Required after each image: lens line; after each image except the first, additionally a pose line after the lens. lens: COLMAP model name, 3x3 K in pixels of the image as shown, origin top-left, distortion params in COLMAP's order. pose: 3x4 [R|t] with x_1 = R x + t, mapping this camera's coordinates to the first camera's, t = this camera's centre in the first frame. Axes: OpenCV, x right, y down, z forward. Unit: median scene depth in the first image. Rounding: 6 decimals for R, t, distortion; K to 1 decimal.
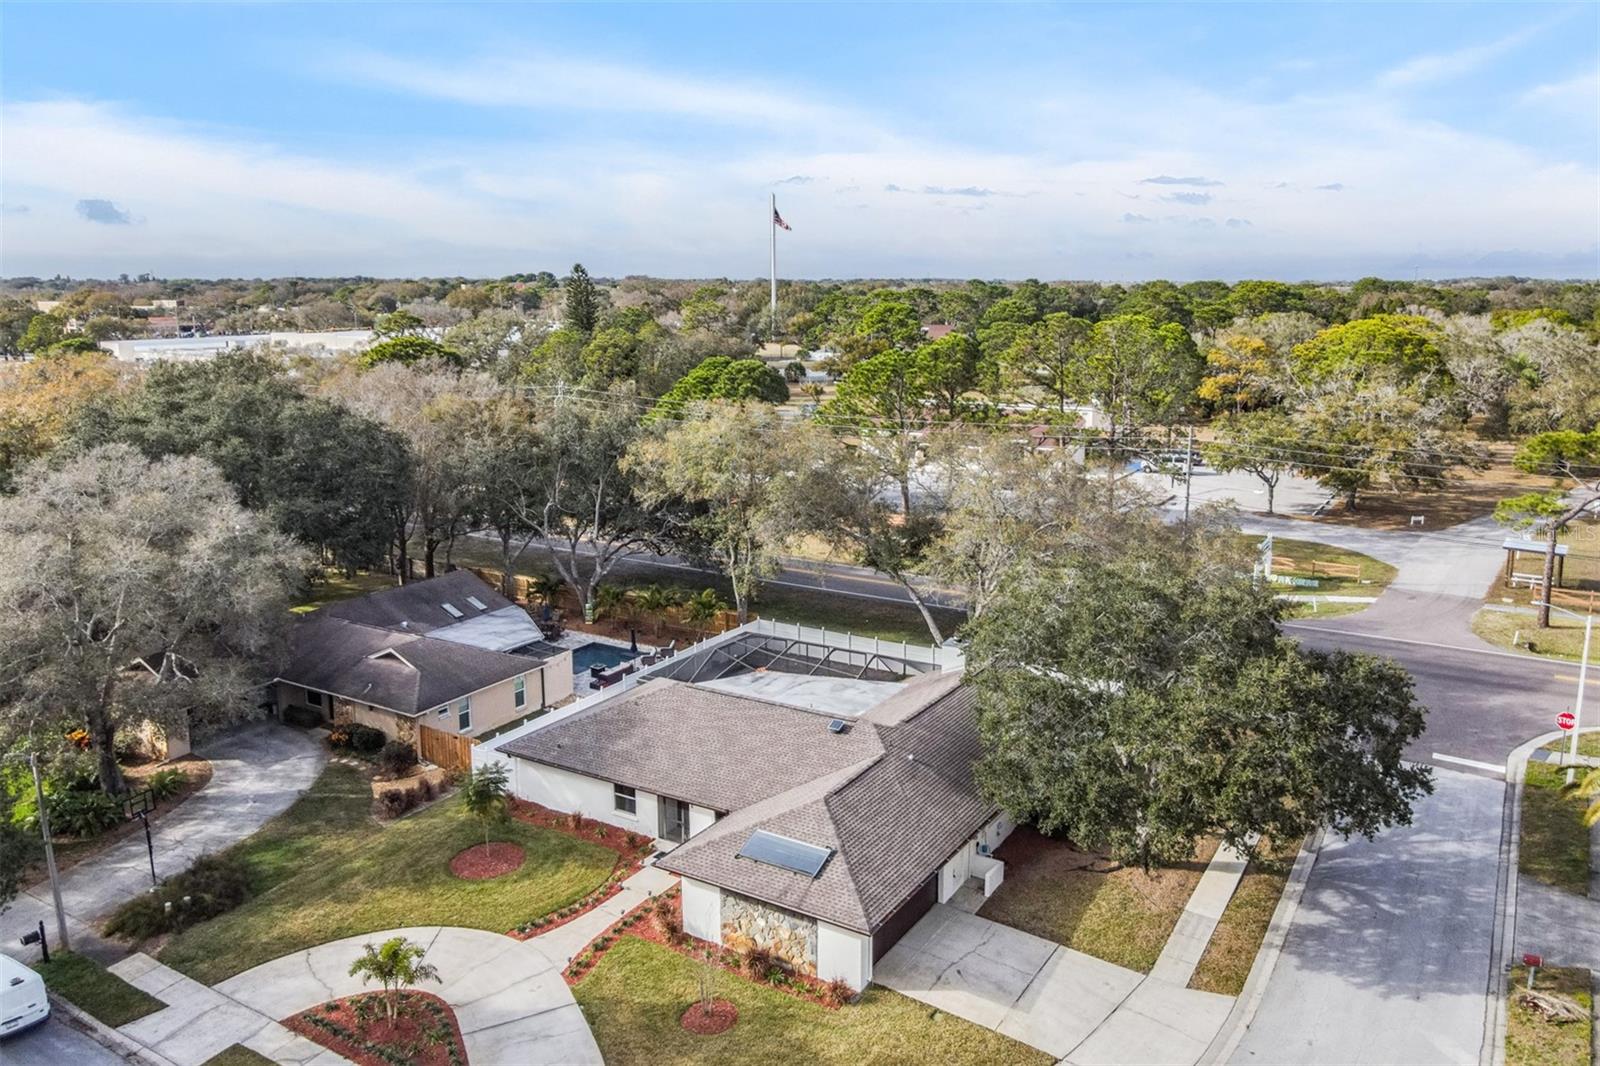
lens RADIAL K [[1162.5, 0, 804.8], [0, 1162.5, 491.3], [0, 0, 1]] dist [0.011236, 0.001845]
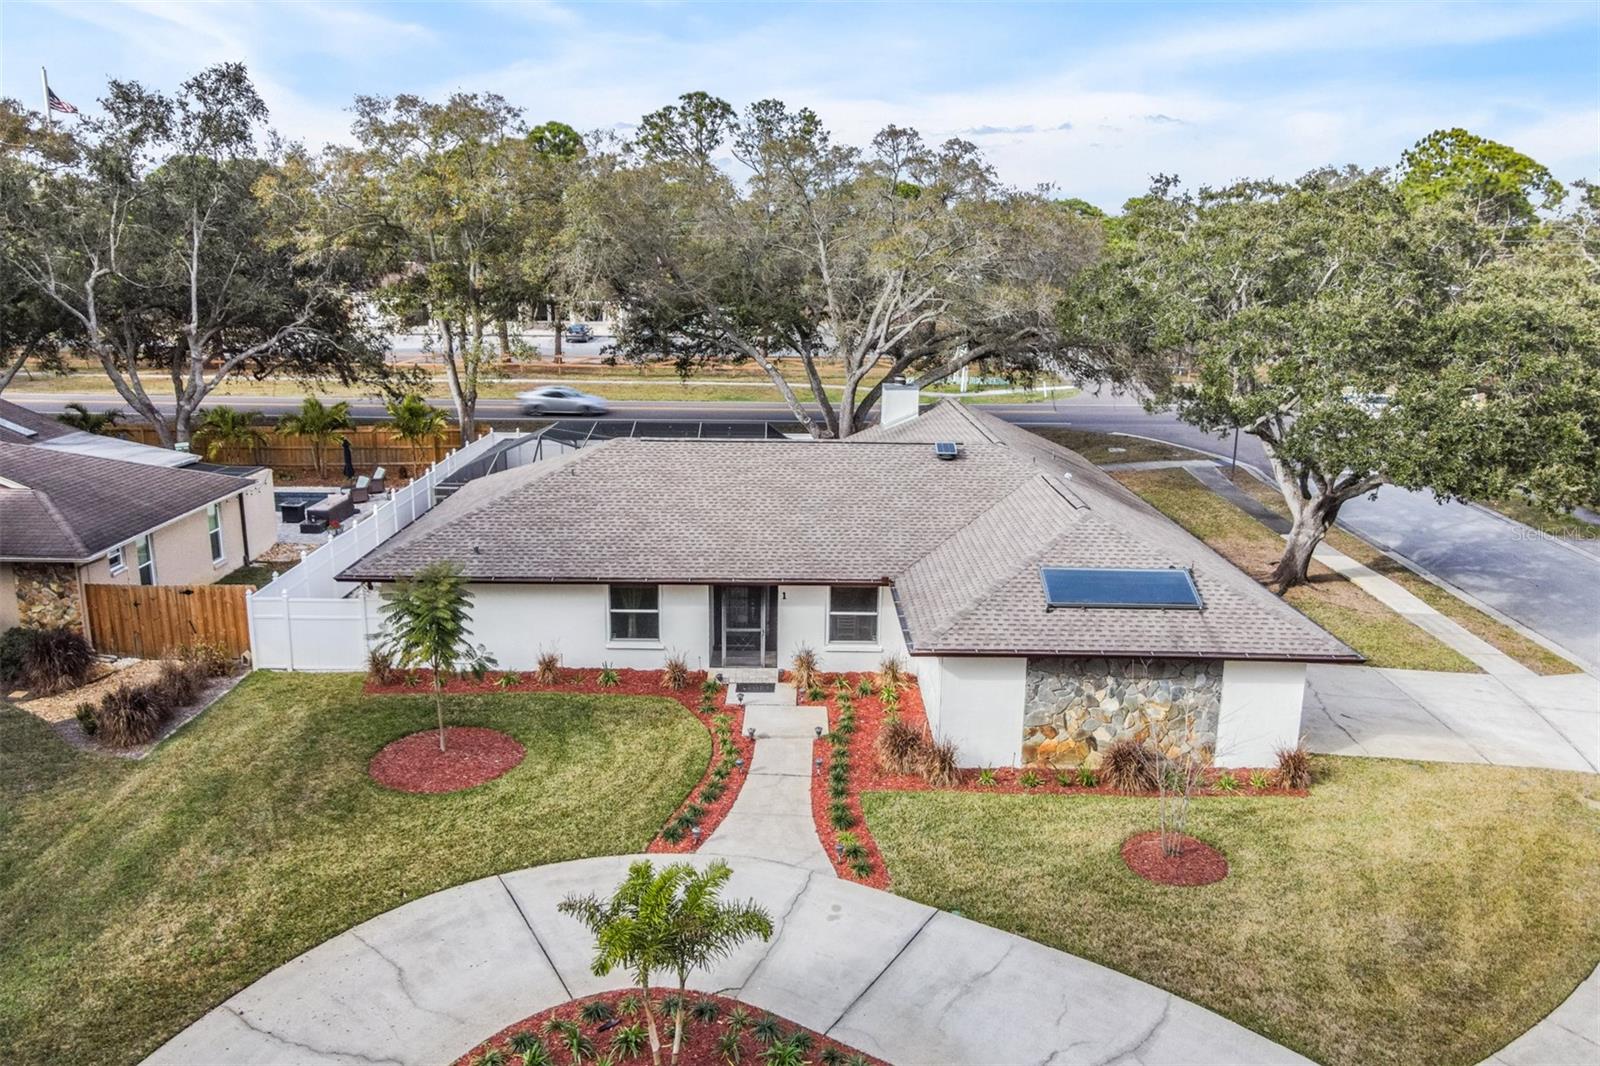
lens RADIAL K [[1165.0, 0, 799.3], [0, 1165.0, 514.7], [0, 0, 1]] dist [0.013085, -0.001247]
pose [[0.846271, -0.101343, 0.523026, -0.424509], [0.071000, 0.994437, 0.077804, 0.197363], [-0.528001, -0.028708, 0.848758, 0.530873]]
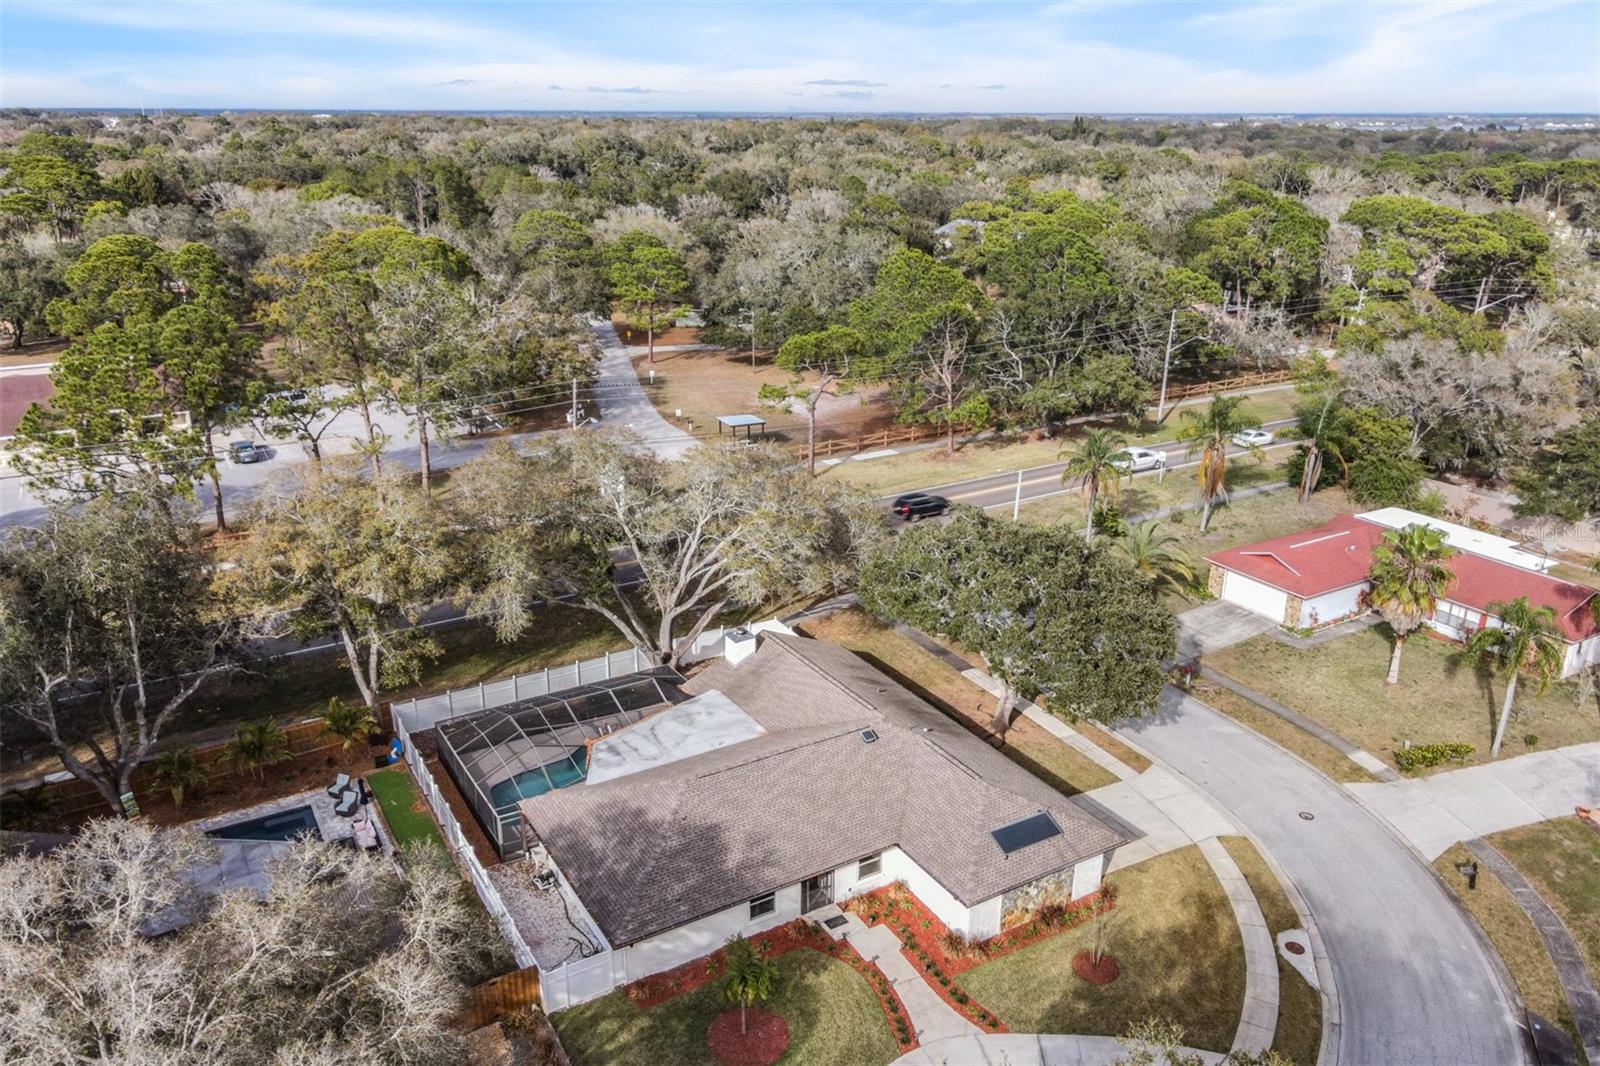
lens RADIAL K [[1173.8, 0, 800.0], [0, 1173.8, 533.0], [0, 0, 1]] dist [0.022037, 0.000452]
pose [[0.463924, -0.289569, 0.837212, -0.969050], [0.146507, 0.957133, 0.249862, -0.298885], [-0.873676, 0.006741, 0.486461, 0.555986]]
